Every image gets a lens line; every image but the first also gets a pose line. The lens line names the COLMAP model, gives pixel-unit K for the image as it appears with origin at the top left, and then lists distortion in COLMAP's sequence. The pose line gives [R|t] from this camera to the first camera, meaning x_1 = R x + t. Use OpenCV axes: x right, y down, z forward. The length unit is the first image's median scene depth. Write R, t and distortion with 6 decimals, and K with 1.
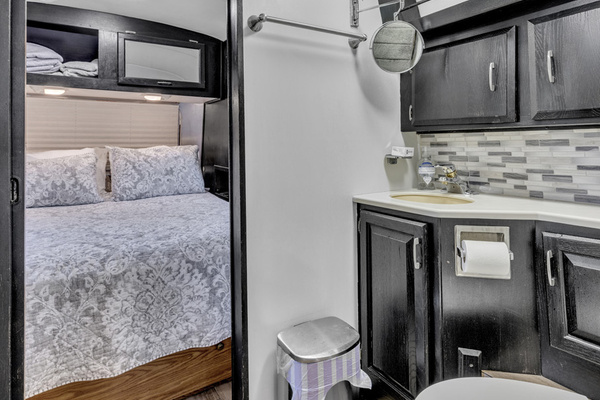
lens RADIAL K [[354.8, 0, 304.1], [0, 354.8, 138.4], [0, 0, 1]] dist [-0.002994, 0.001468]
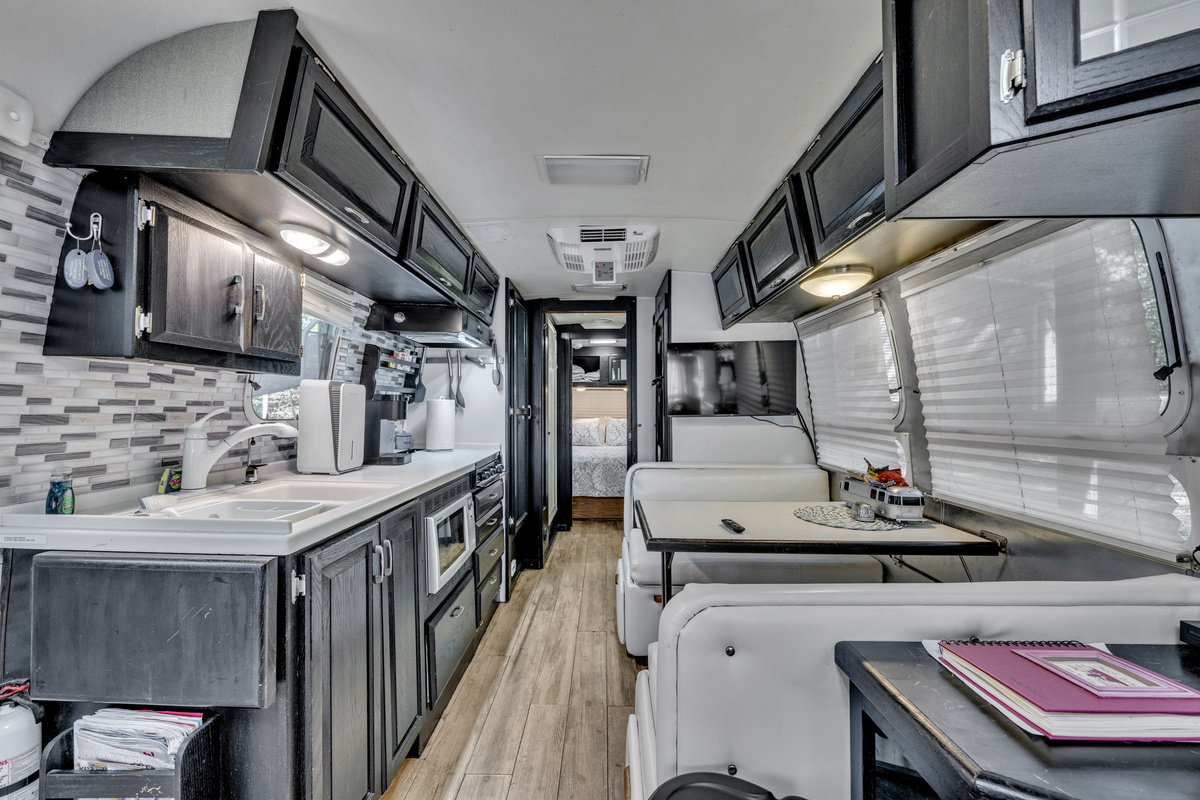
lens RADIAL K [[471.3, 0, 598.1], [0, 471.3, 405.7], [0, 0, 1]] dist [-0.001631, -0.000101]
pose [[0.831330, 0.005437, -0.555752, 0.872735], [-0.000896, 0.999964, 0.008442, -0.066020], [0.555778, -0.006520, 0.831305, -1.183478]]
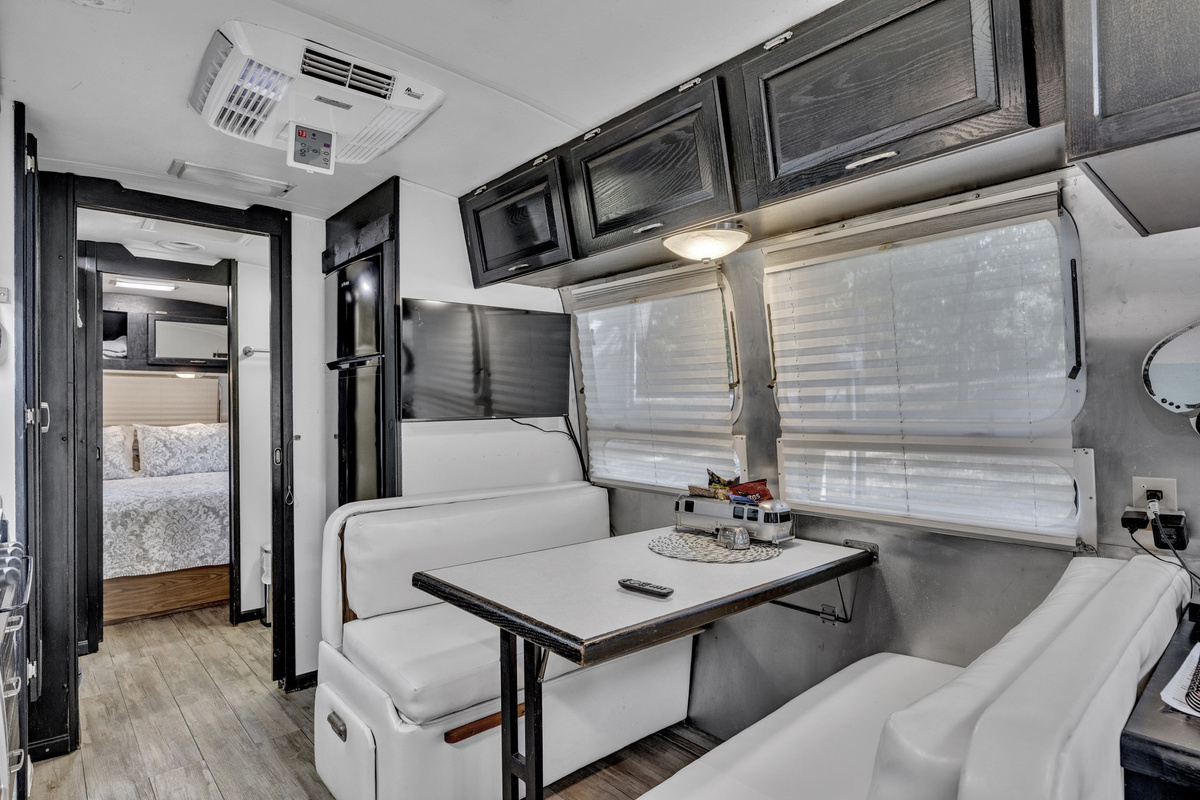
lens RADIAL K [[626.9, 0, 597.4], [0, 626.9, 405.5], [0, 0, 1]] dist [-0.000421, -0.001105]
pose [[0.988034, 0.004669, 0.154166, 0.523832], [-0.006102, 0.999942, 0.008820, -0.062905], [-0.154116, -0.009655, 0.988006, -1.081199]]
